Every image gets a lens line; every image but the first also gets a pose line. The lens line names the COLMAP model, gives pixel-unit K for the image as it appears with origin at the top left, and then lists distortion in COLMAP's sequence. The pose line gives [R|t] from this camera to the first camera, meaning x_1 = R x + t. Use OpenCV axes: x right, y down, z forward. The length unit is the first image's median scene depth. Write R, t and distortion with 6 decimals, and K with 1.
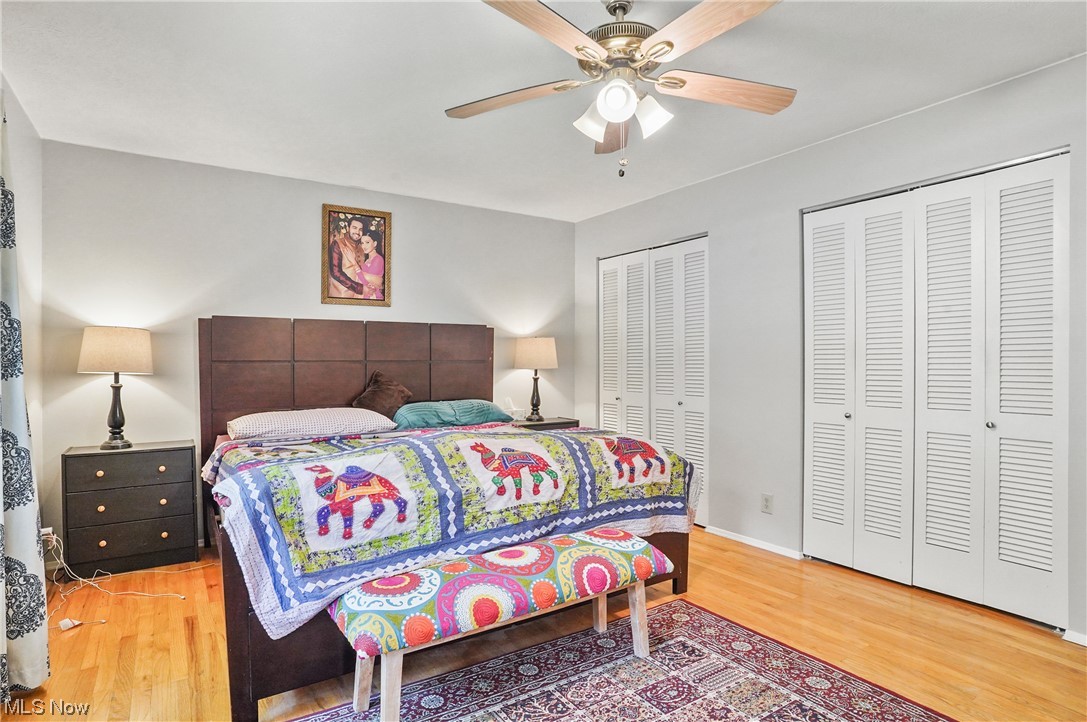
lens RADIAL K [[559.6, 0, 541.4], [0, 559.6, 390.6], [0, 0, 1]] dist [-0.061750, 0.000287]
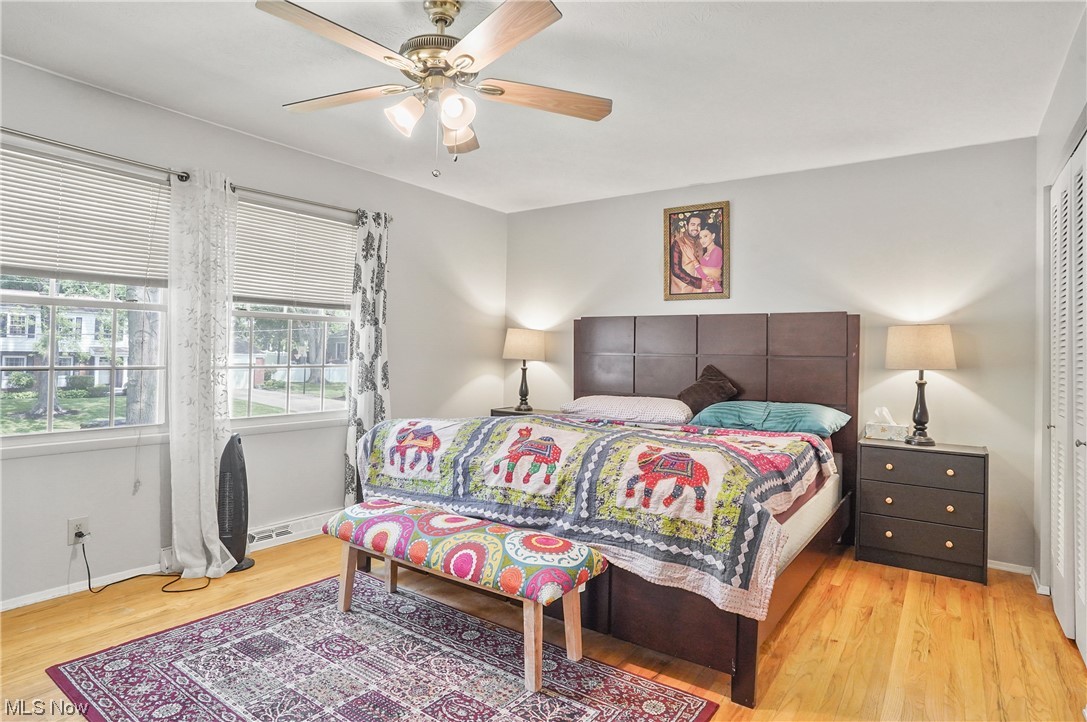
lens RADIAL K [[582.7, 0, 540.5], [0, 582.7, 365.2], [0, 0, 1]] dist [-0.073849, 0.043084]
pose [[0.372643, 0.026125, -0.927607, 0.823672], [-0.064169, 0.997936, 0.002327, -0.027441], [0.925753, 0.058657, 0.373551, 0.521278]]
